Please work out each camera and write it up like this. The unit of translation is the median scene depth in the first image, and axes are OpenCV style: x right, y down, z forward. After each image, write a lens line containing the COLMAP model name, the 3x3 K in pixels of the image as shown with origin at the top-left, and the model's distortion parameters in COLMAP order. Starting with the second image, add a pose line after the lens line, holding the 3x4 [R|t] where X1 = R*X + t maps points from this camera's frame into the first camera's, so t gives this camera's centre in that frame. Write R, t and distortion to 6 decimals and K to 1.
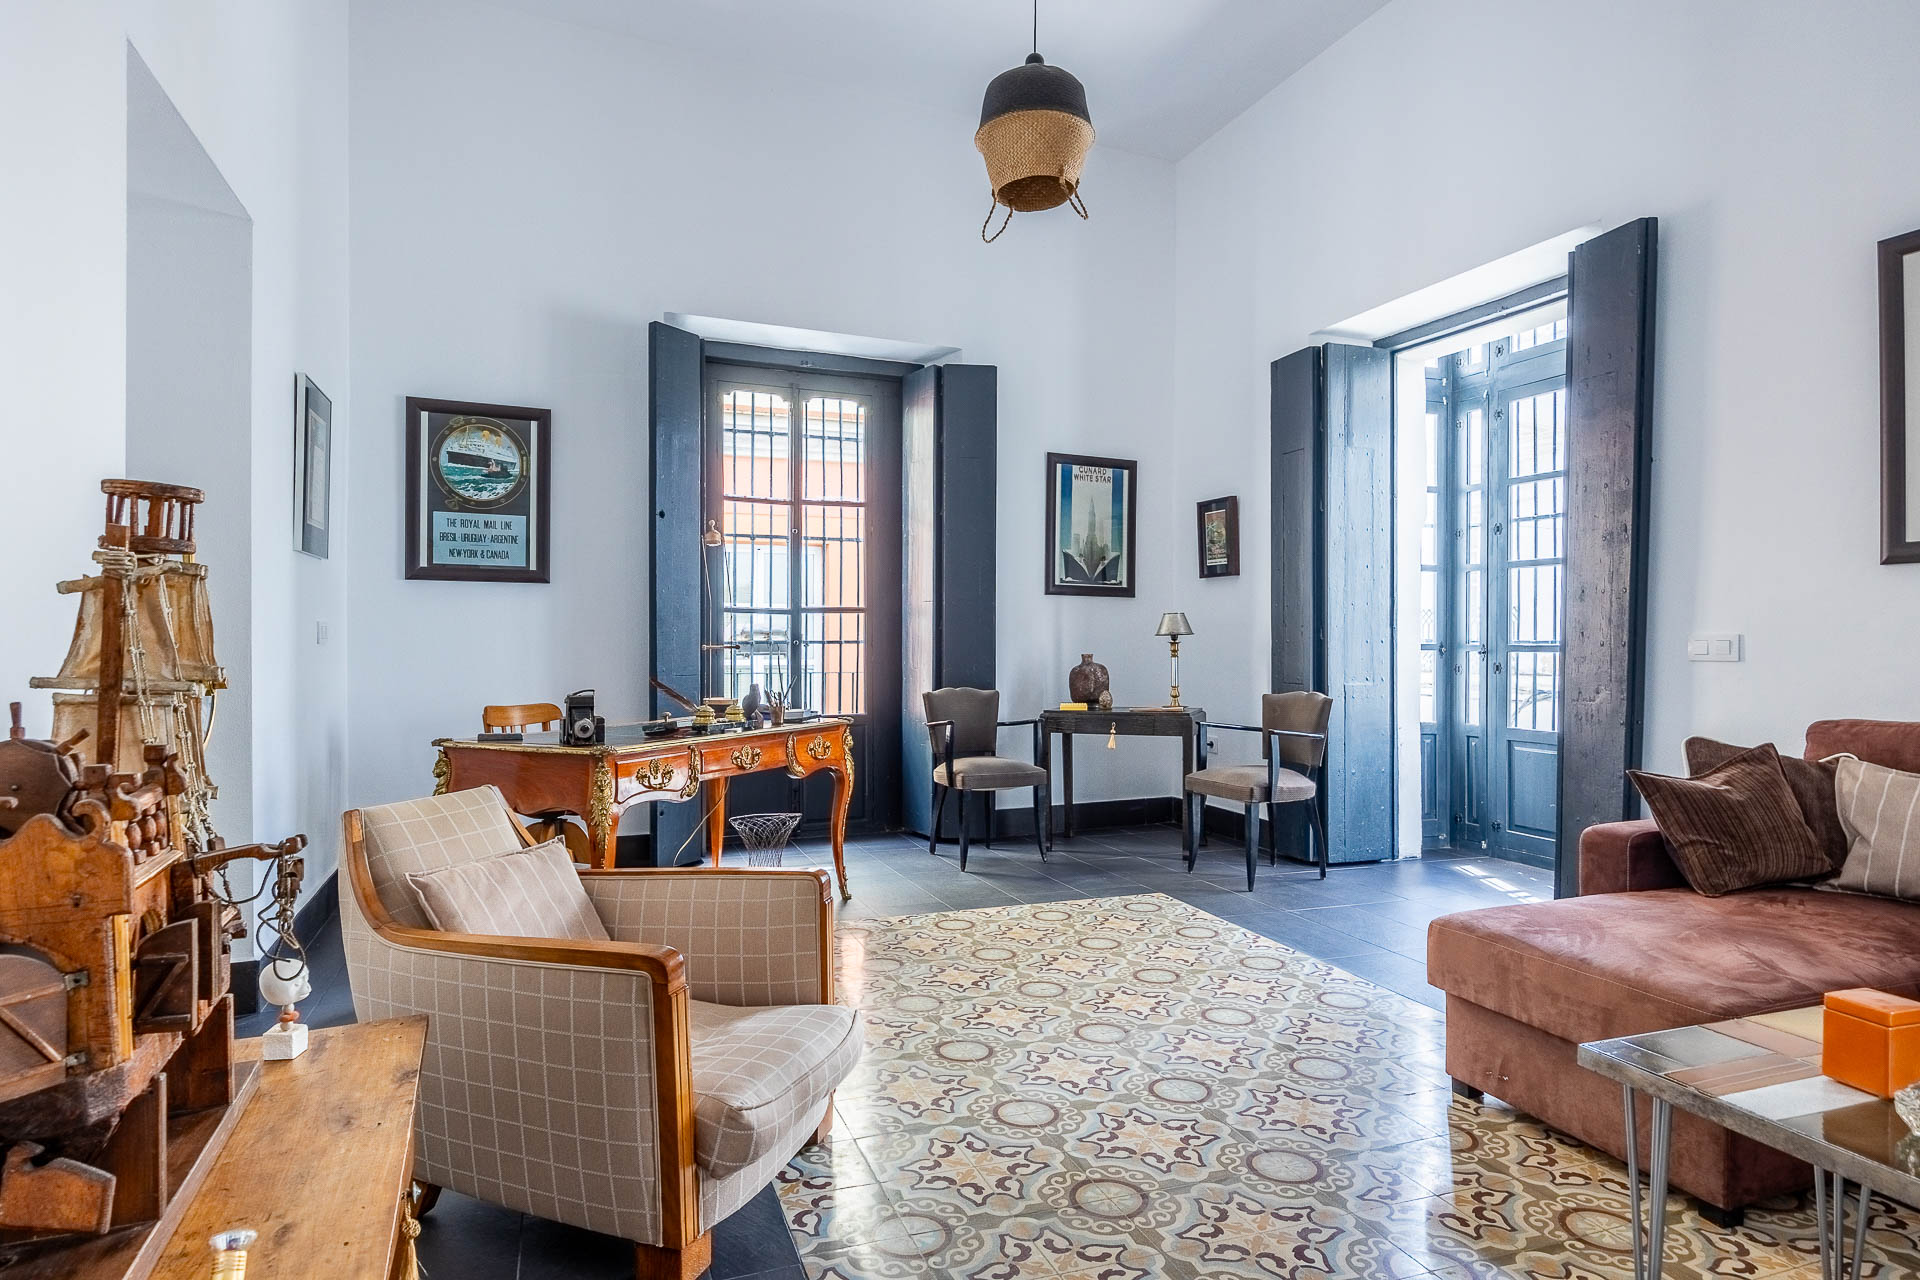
lens RADIAL K [[1107.8, 0, 952.0], [0, 1107.8, 648.7], [0, 0, 1]] dist [0.005683, -0.000517]
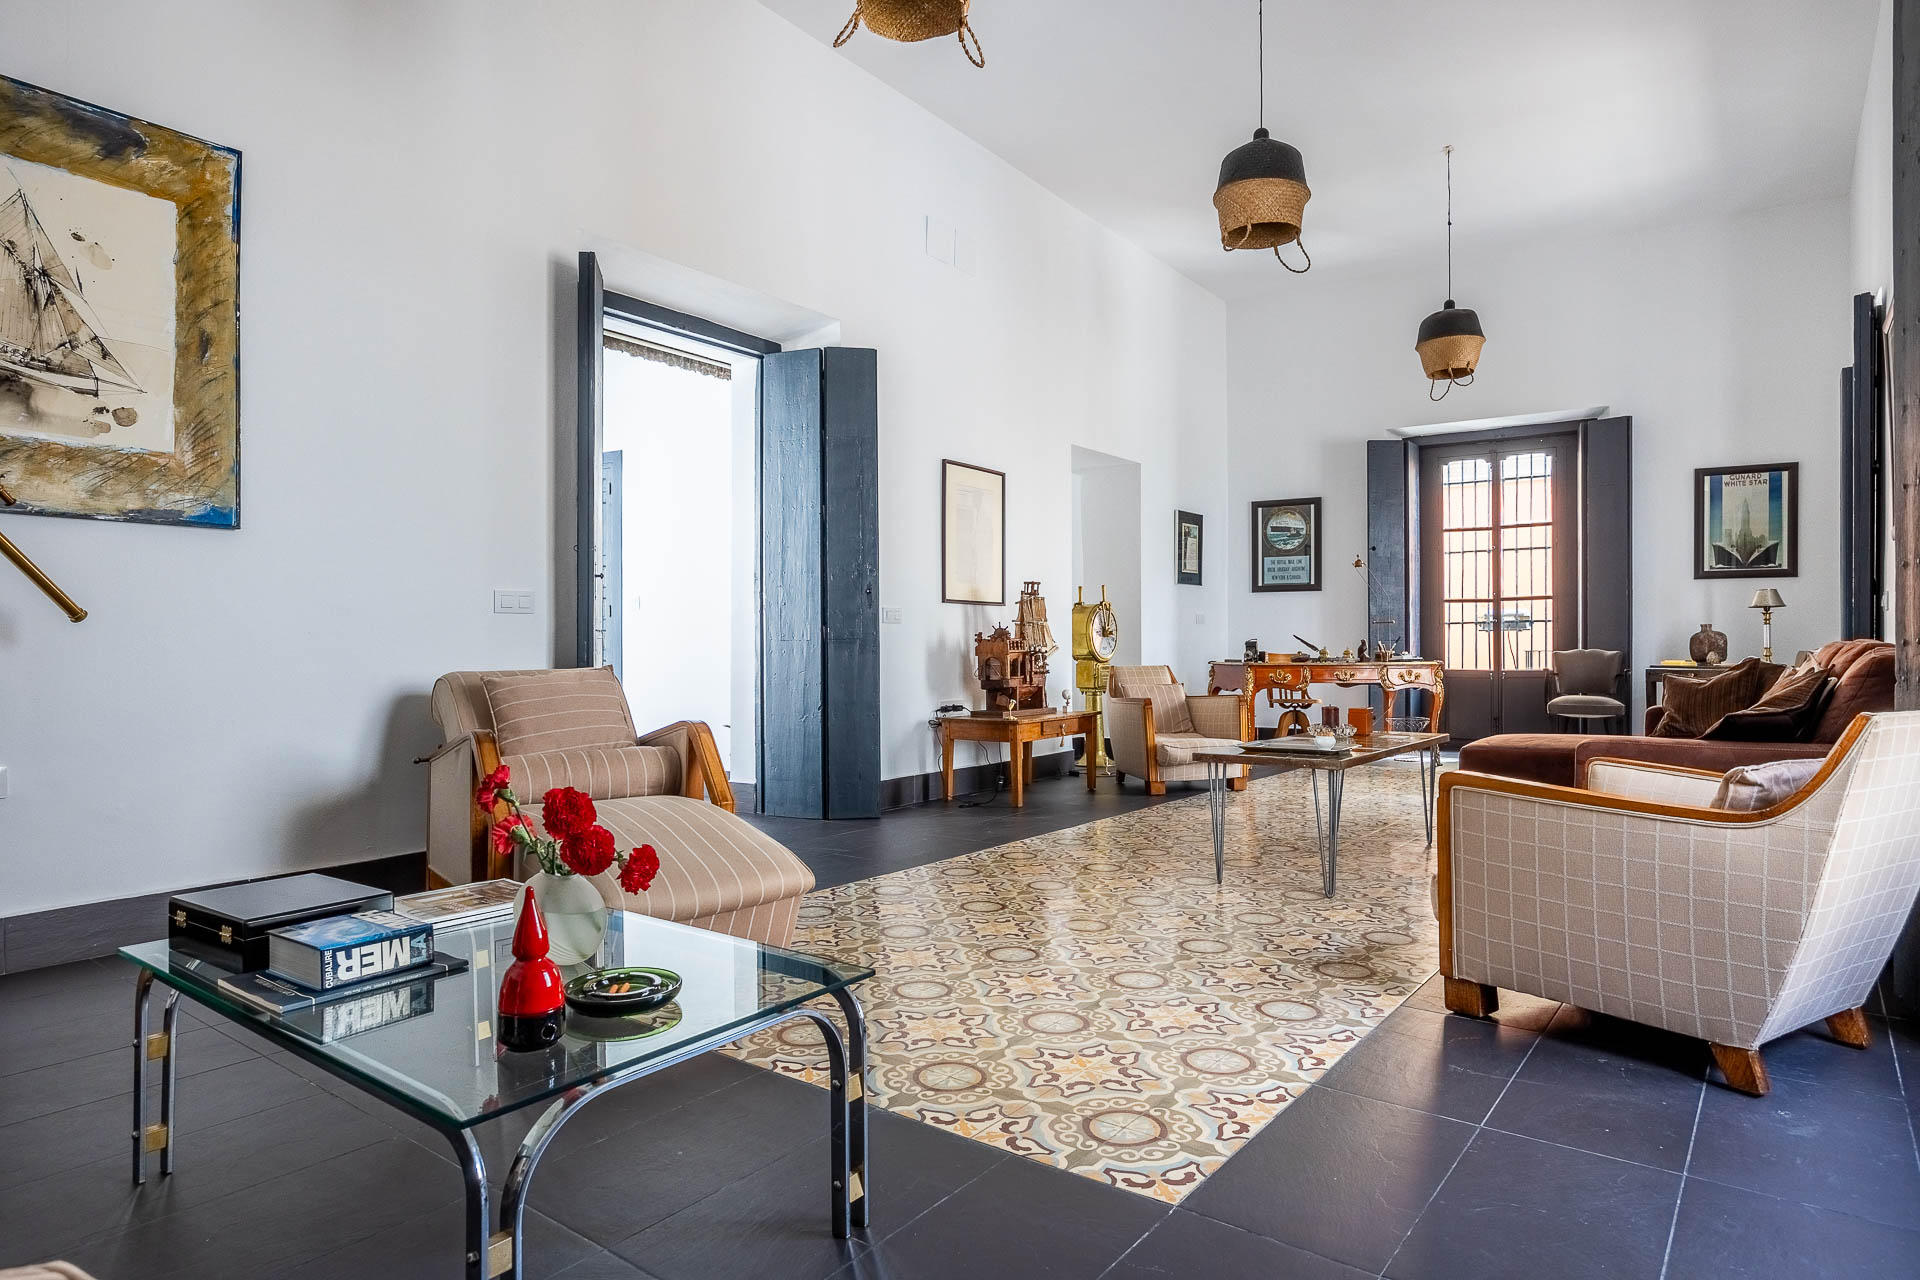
lens RADIAL K [[1107.8, 0, 957.1], [0, 1107.8, 639.4], [0, 0, 1]] dist [0.005683, -0.000517]
pose [[0.542009, -0.010377, -0.840309, 0.741604], [0.000720, 0.999929, -0.011884, 0.037819], [0.840372, 0.005836, 0.541978, -0.442469]]
